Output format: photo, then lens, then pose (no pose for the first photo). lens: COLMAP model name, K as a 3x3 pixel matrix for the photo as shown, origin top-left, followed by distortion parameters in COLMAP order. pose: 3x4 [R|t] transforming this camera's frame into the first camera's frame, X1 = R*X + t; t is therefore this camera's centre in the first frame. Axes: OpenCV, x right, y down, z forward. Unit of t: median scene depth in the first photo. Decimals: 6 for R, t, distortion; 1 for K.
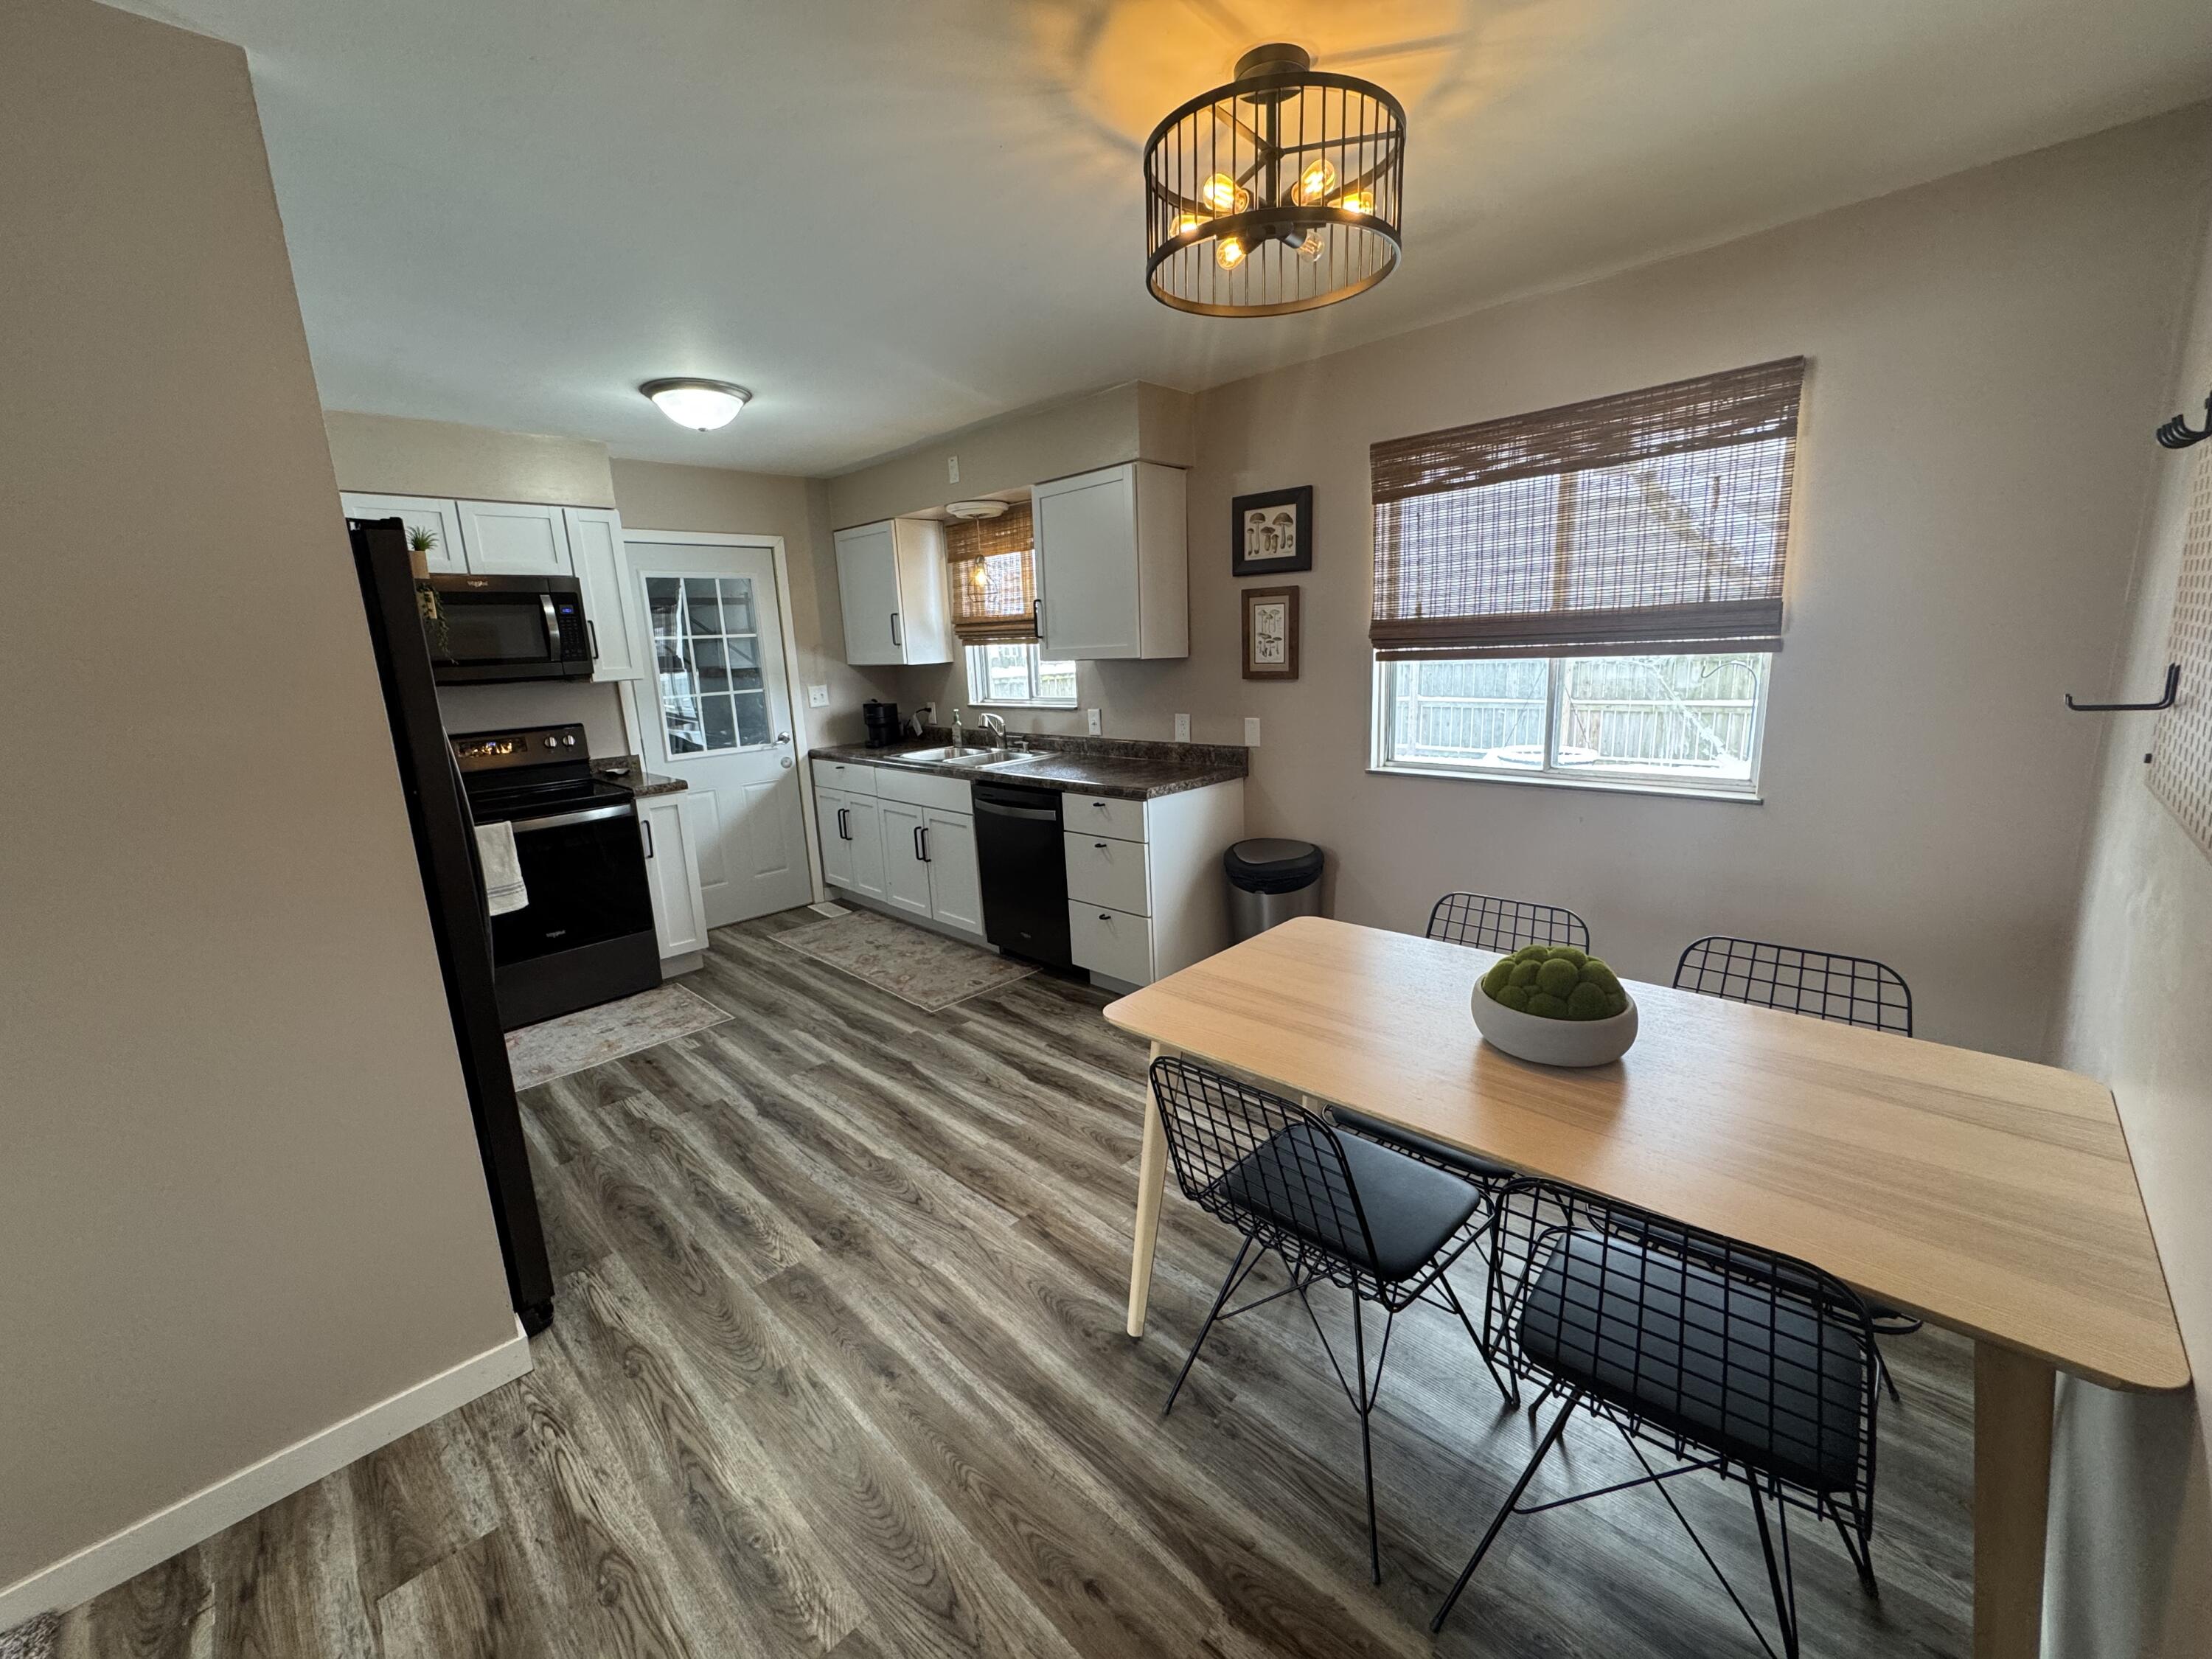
lens RADIAL K [[881.6, 0, 1103.5], [0, 881.6, 826.0], [0, 0, 1]] dist [-0.001315, -0.000264]
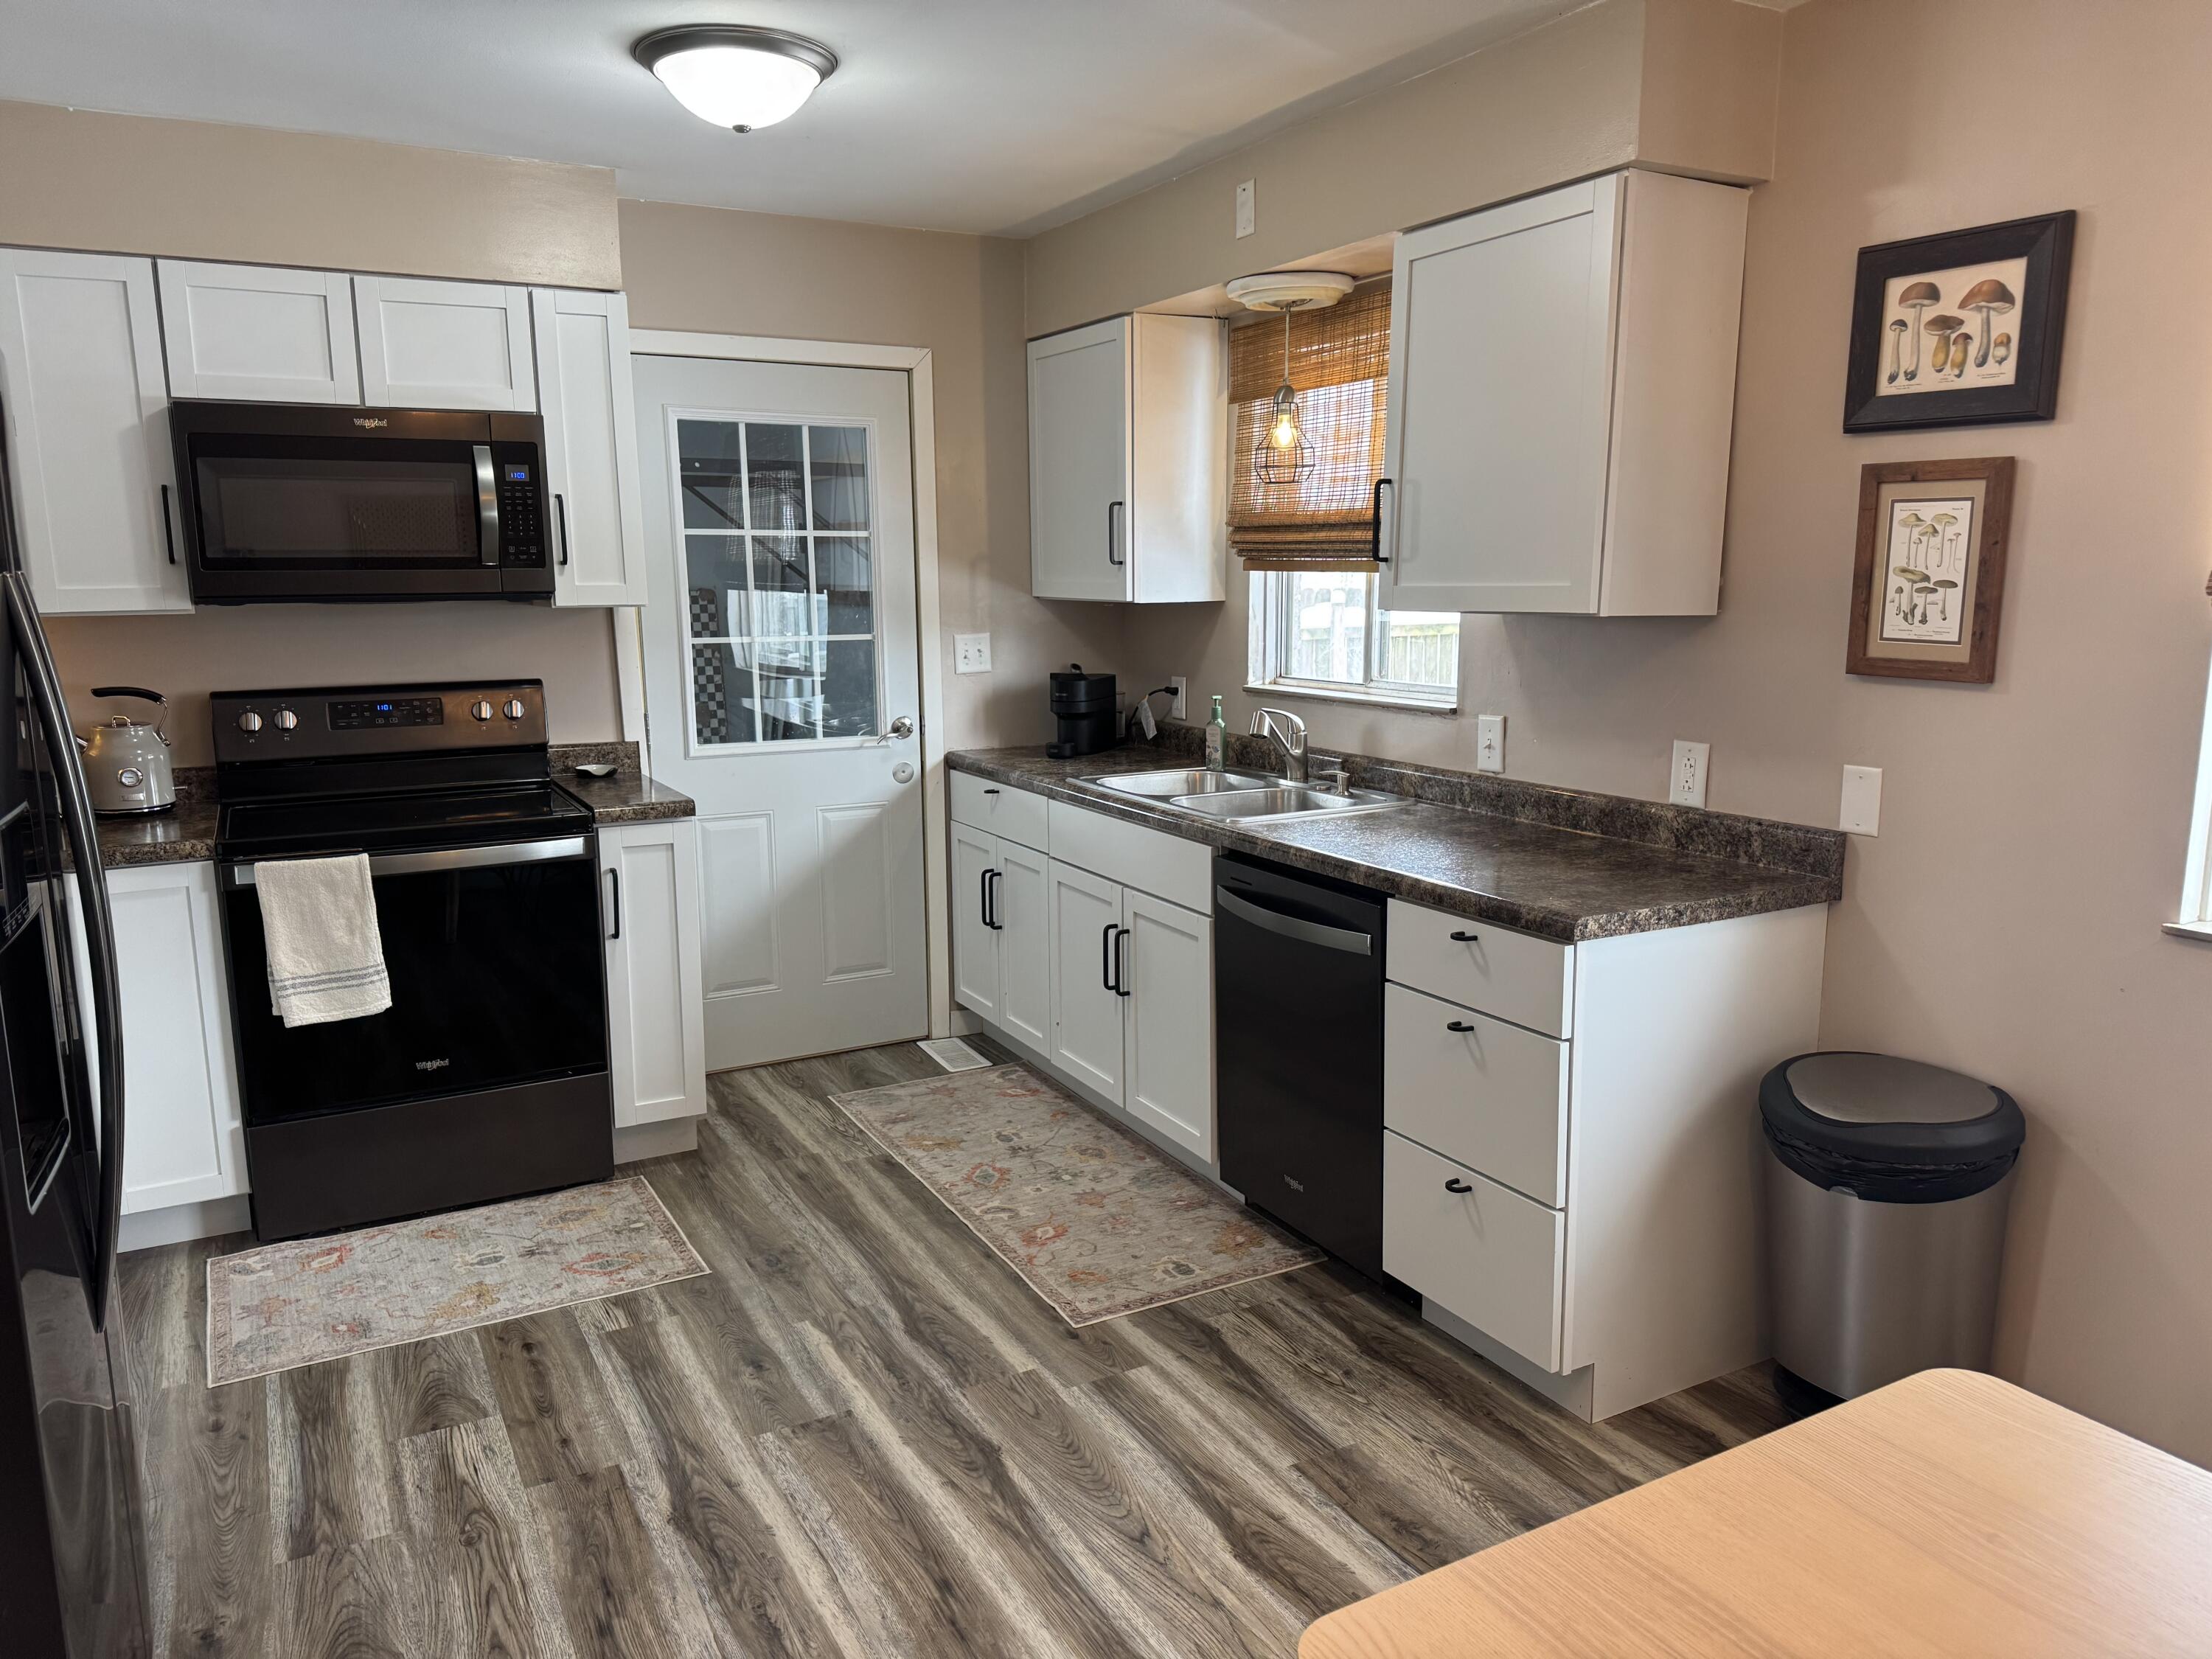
lens RADIAL K [[1542.3, 0, 1113.7], [0, 1542.3, 842.8], [0, 0, 1]] dist [0.095584, -0.139539]
pose [[0.958071, 0.089156, -0.272308, 0.029603], [-0.095694, 0.995352, -0.010797, -0.040293], [0.270079, 0.036402, 0.962150, 0.166585]]
